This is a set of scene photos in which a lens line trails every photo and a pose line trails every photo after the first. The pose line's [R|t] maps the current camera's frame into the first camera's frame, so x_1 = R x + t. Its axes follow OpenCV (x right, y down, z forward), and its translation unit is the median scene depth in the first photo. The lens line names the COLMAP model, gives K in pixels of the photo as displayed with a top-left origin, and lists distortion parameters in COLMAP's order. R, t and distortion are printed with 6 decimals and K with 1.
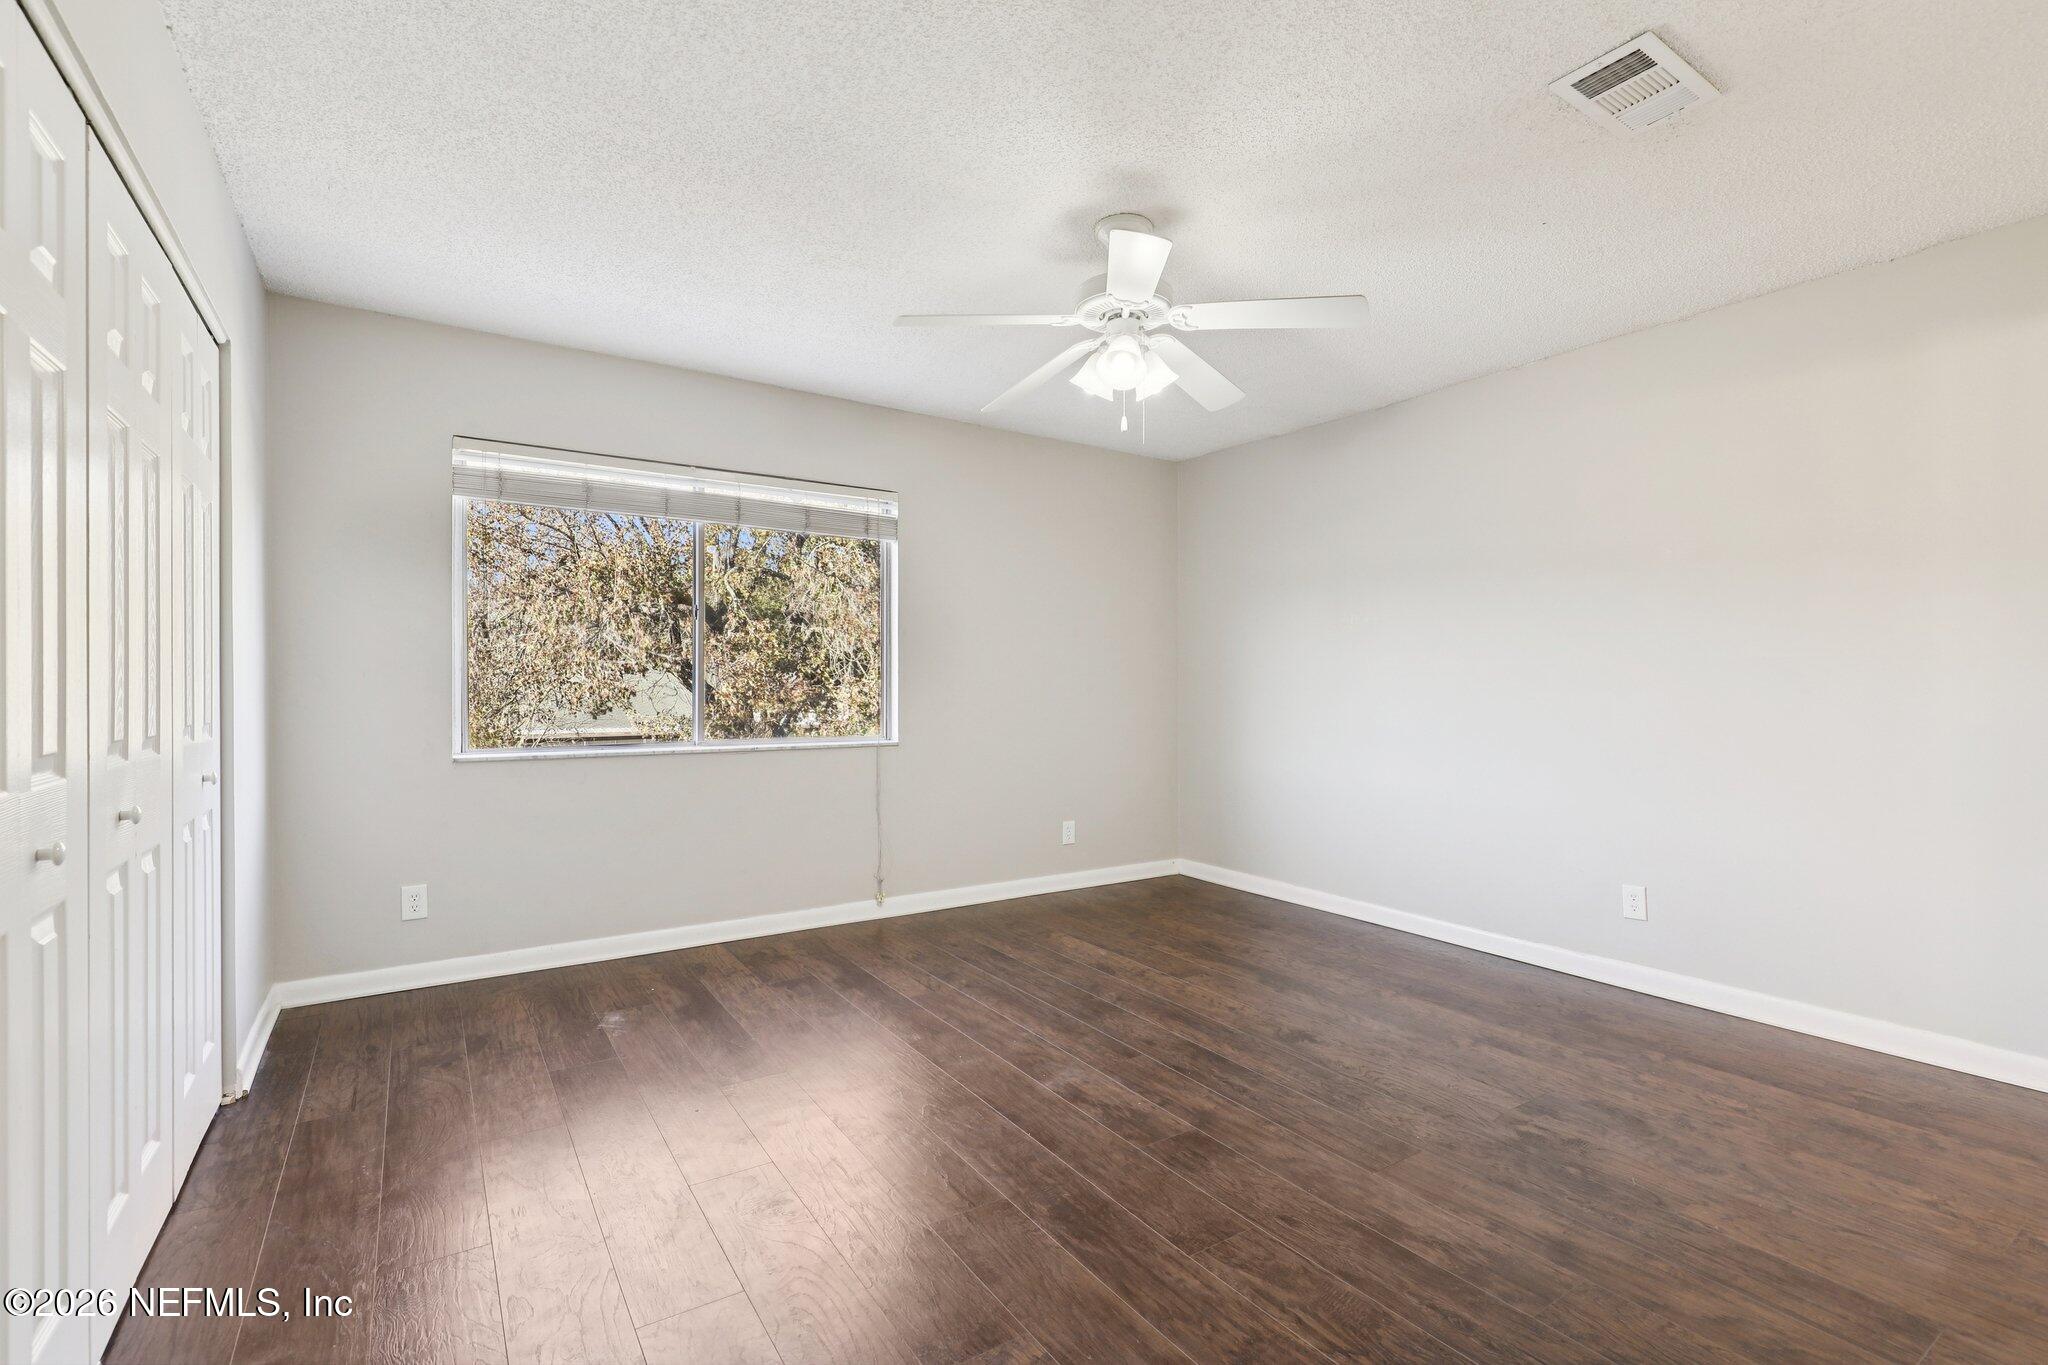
lens RADIAL K [[922.0, 0, 1027.7], [0, 922.0, 685.8], [0, 0, 1]] dist [-0.002422, 0.000106]
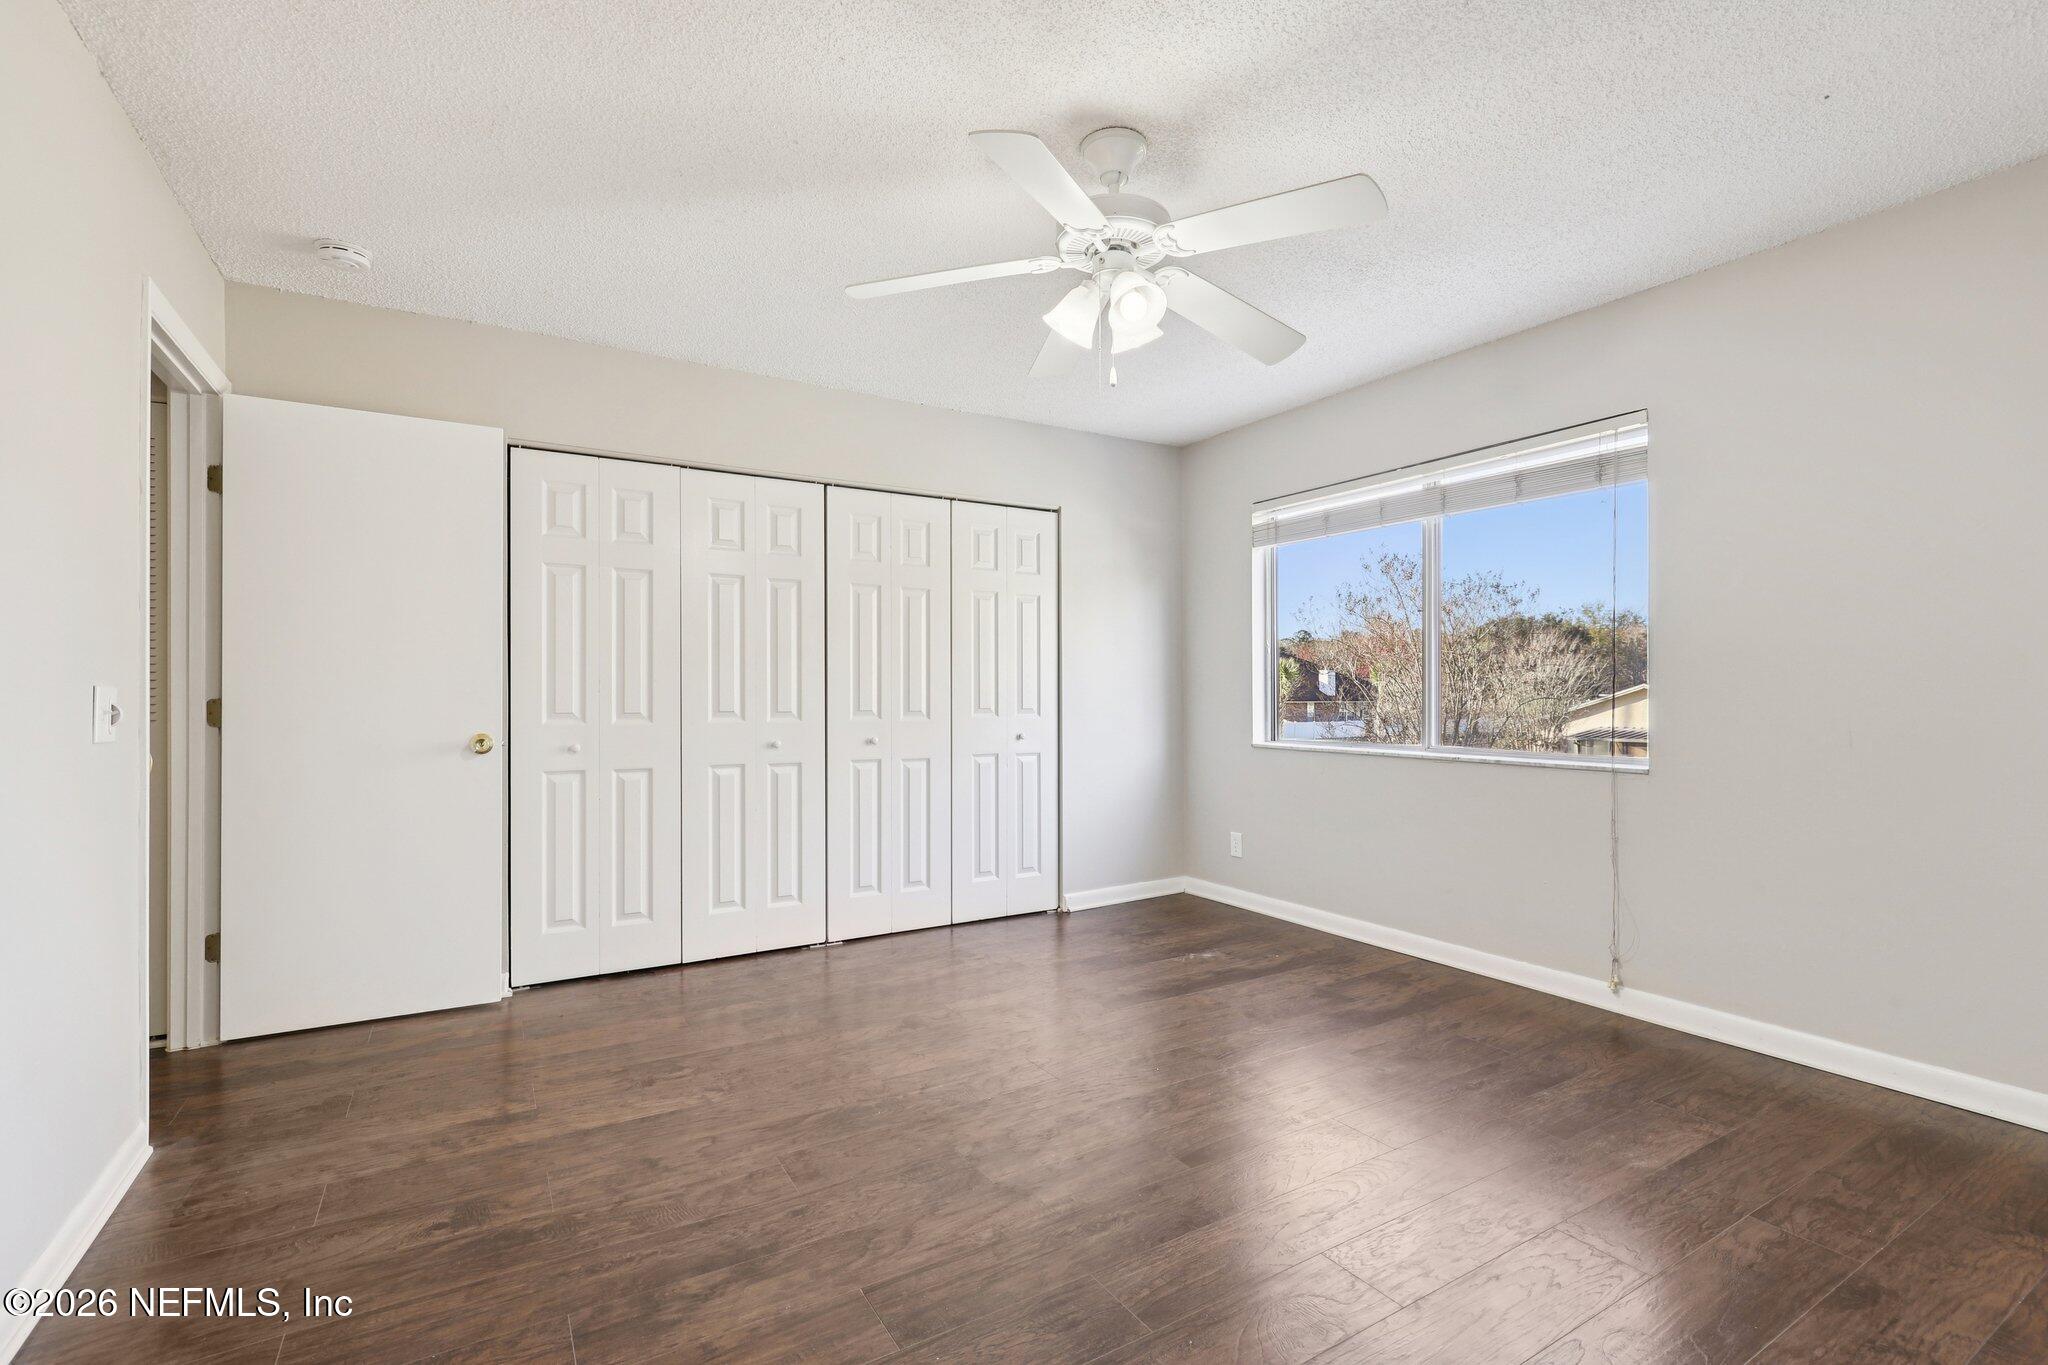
lens RADIAL K [[936.4, 0, 1059.1], [0, 936.4, 686.7], [0, 0, 1]] dist [-0.005372, -0.000612]
pose [[-0.023723, -0.007088, -0.999693, 0.882744], [-0.003481, 0.999969, -0.007008, 0.007499], [0.999713, 0.003314, -0.023747, 0.885103]]
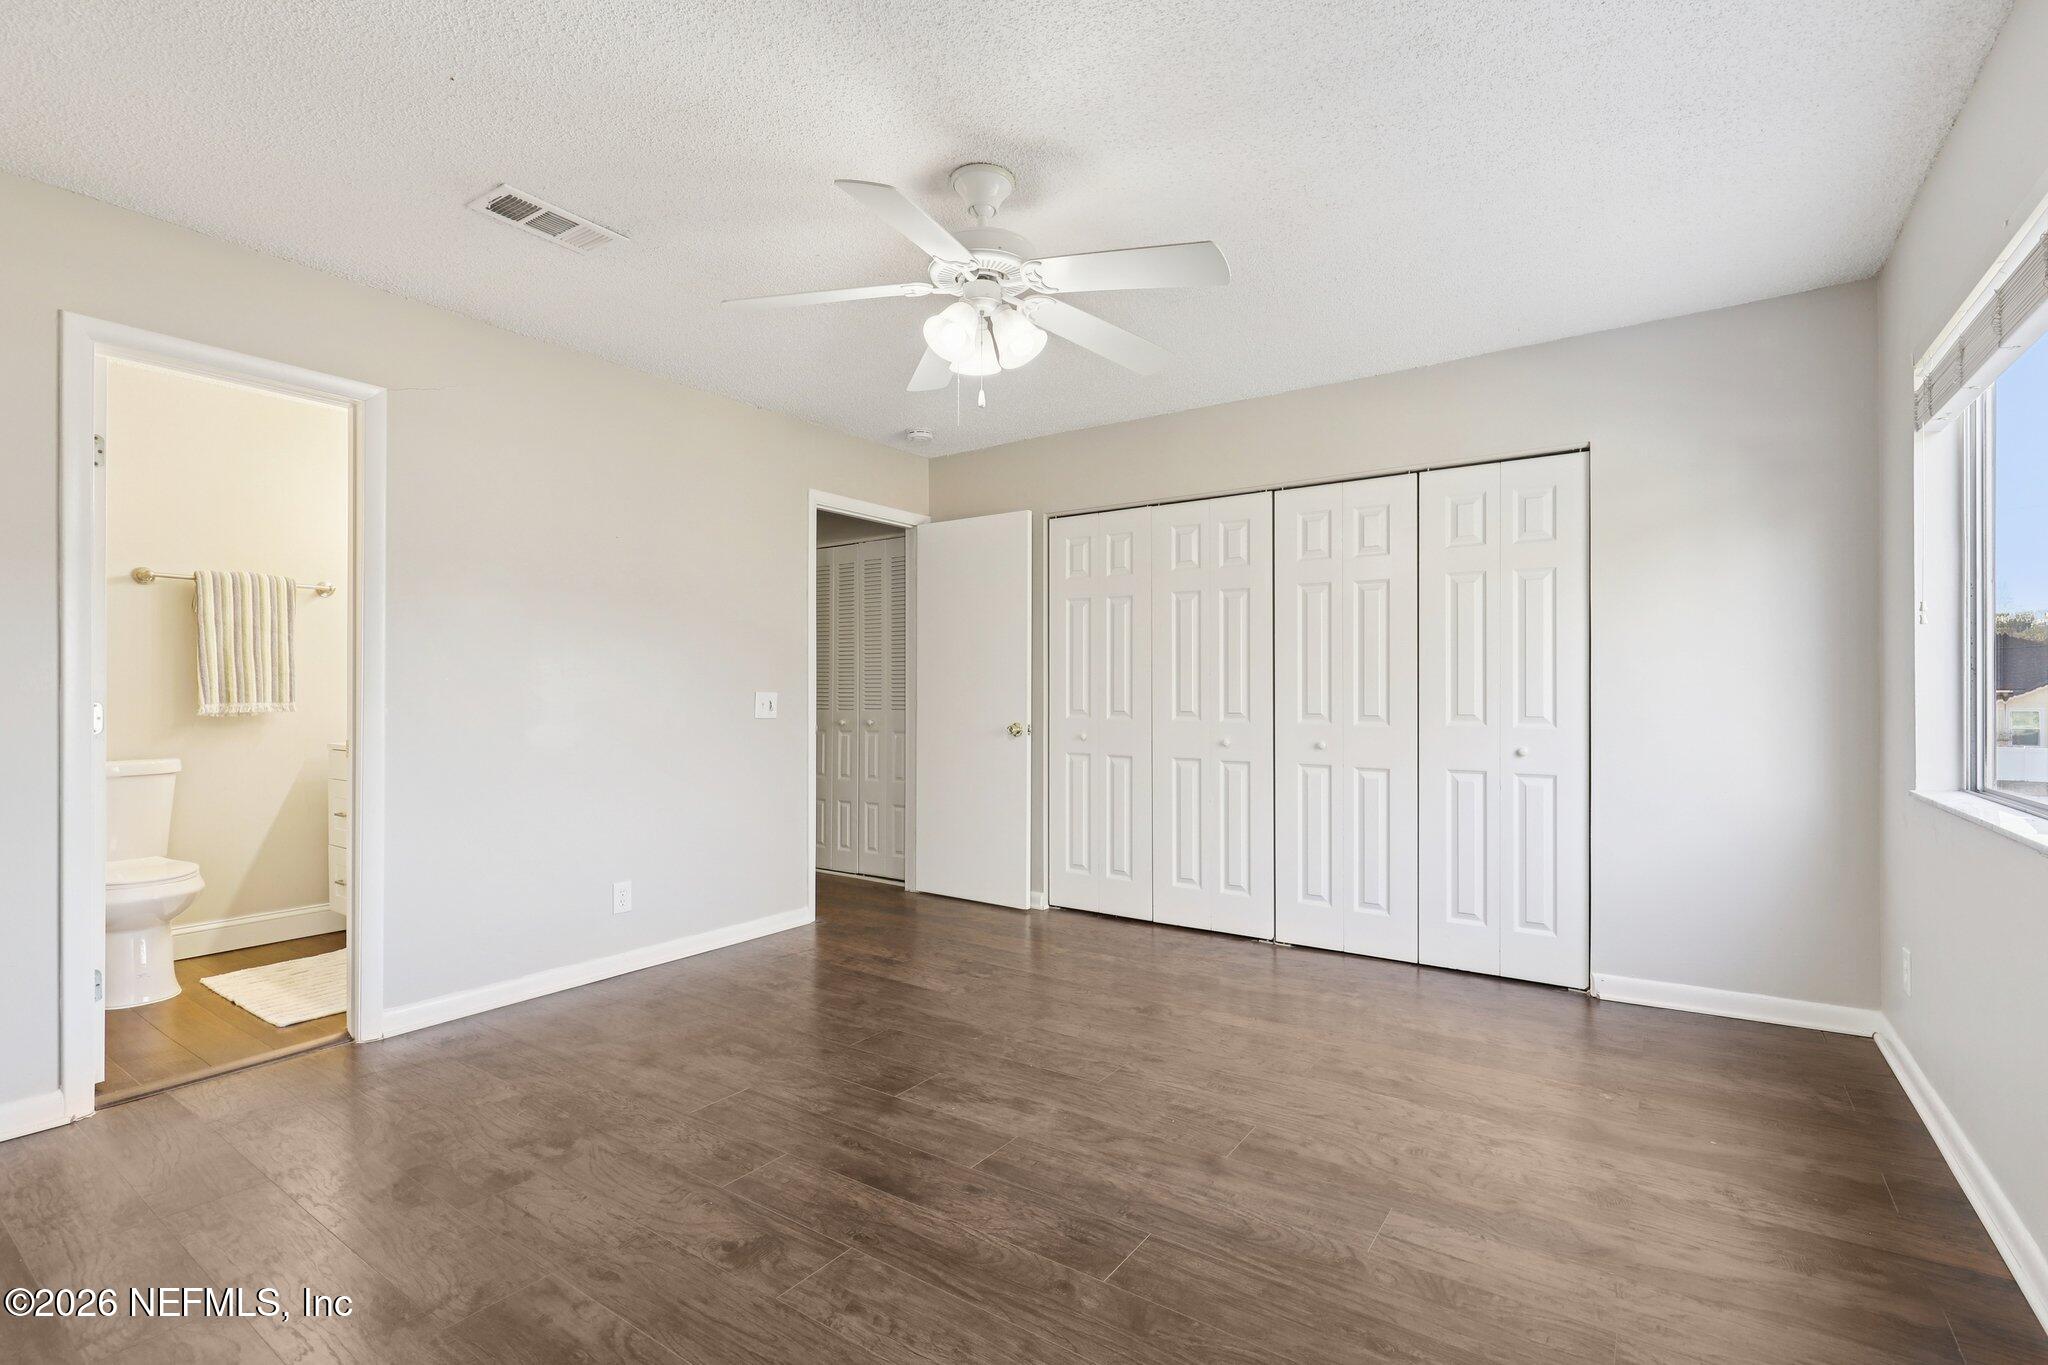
lens RADIAL K [[926.1, 0, 1017.5], [0, 926.1, 694.3], [0, 0, 1]] dist [0.000893, 0.000127]
pose [[-0.933399, -0.000995, -0.358838, 0.358526], [-0.001617, 0.999998, 0.001434, 0.004035], [0.358835, 0.001919, -0.933399, 1.687561]]
